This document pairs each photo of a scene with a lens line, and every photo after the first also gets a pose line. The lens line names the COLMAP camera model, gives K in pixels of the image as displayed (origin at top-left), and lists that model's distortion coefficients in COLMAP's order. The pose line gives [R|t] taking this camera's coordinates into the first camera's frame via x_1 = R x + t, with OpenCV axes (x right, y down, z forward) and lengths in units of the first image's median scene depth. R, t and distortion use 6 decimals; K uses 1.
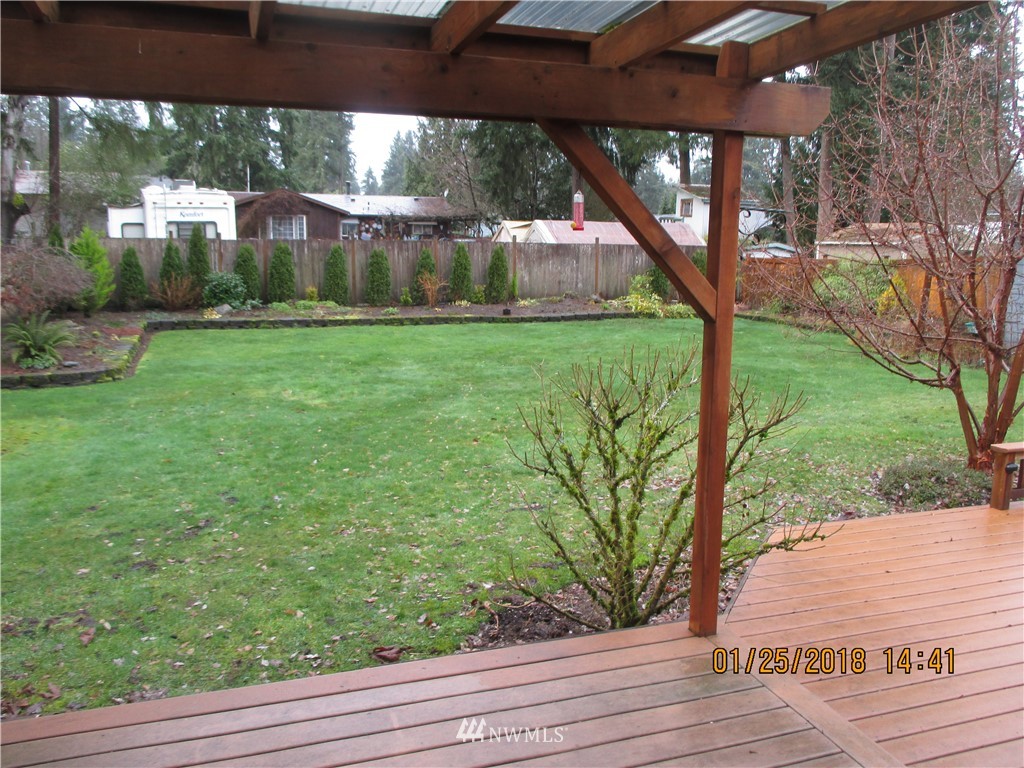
lens RADIAL K [[850.2, 0, 512.0], [0, 850.2, 384.0], [0, 0, 1]] dist [-0.068398, 0.067408]
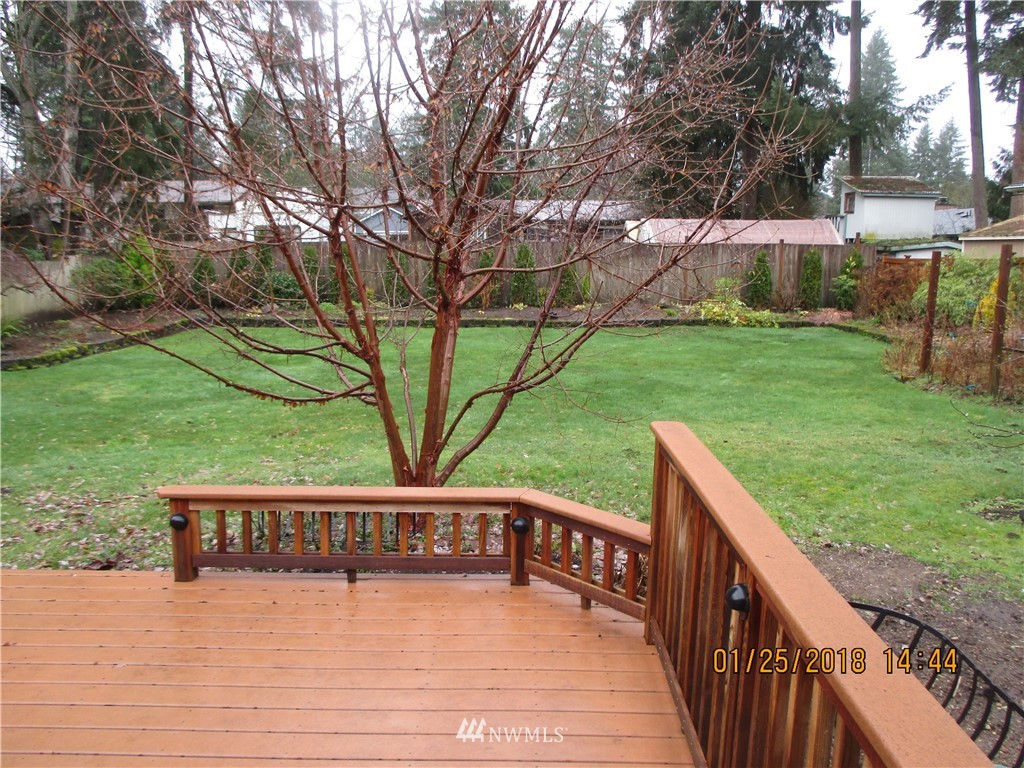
lens RADIAL K [[850.2, 0, 512.0], [0, 850.2, 384.0], [0, 0, 1]] dist [-0.068398, 0.067408]
pose [[0.948013, 0.044459, -0.315112, 0.245104], [-0.046153, 0.998932, 0.002089, -0.008417], [0.314868, 0.012563, 0.949052, 0.082161]]
